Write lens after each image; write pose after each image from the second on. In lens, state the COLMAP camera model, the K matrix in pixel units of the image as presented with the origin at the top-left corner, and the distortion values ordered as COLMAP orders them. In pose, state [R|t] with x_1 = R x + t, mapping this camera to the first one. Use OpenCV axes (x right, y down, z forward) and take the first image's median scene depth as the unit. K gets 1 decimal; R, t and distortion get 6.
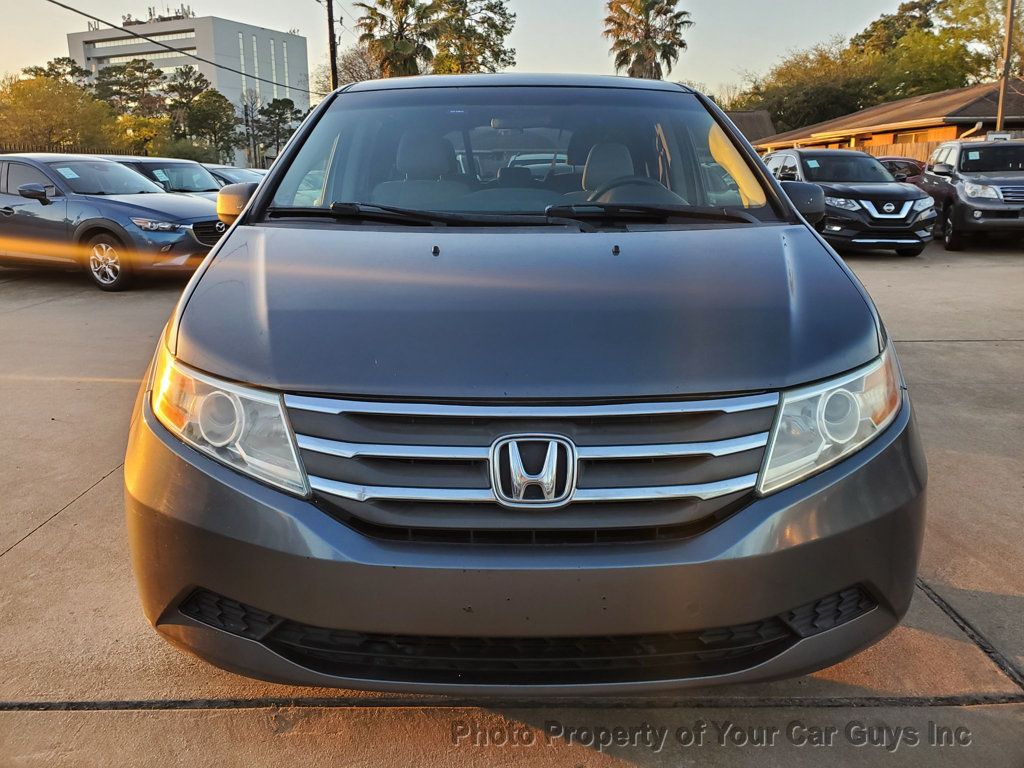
lens RADIAL K [[858.9, 0, 512.0], [0, 858.9, 384.0], [0, 0, 1]] dist [0.005205, 0.038053]
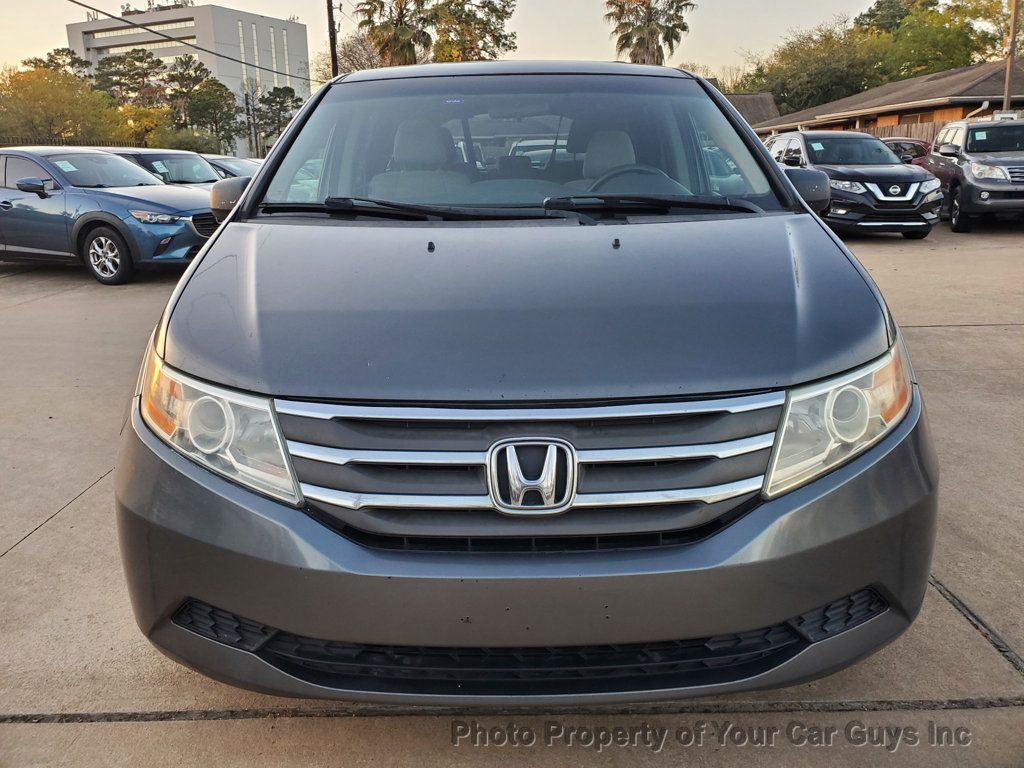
lens RADIAL K [[859.0, 0, 514.8], [0, 859.0, 379.3], [0, 0, 1]] dist [0.008291, 0.030062]
pose [[0.999913, -0.012669, -0.003602, 0.002543], [0.012708, 0.999860, 0.010912, -0.004573], [0.003463, -0.010957, 0.999934, 0.008200]]
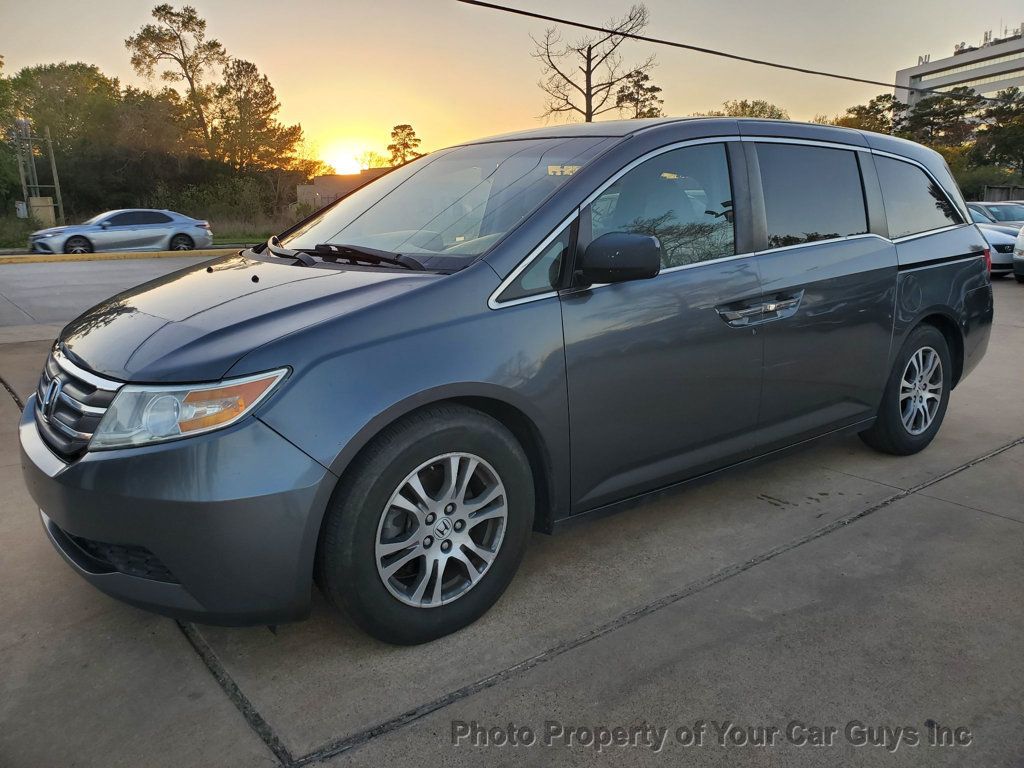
lens RADIAL K [[859.0, 0, 514.8], [0, 859.0, 379.3], [0, 0, 1]] dist [0.008291, 0.030062]
pose [[0.597353, 0.162832, -0.785274, 0.484400], [-0.190352, 0.979977, 0.058405, -0.055316], [0.779061, 0.114590, 0.616387, 0.178646]]
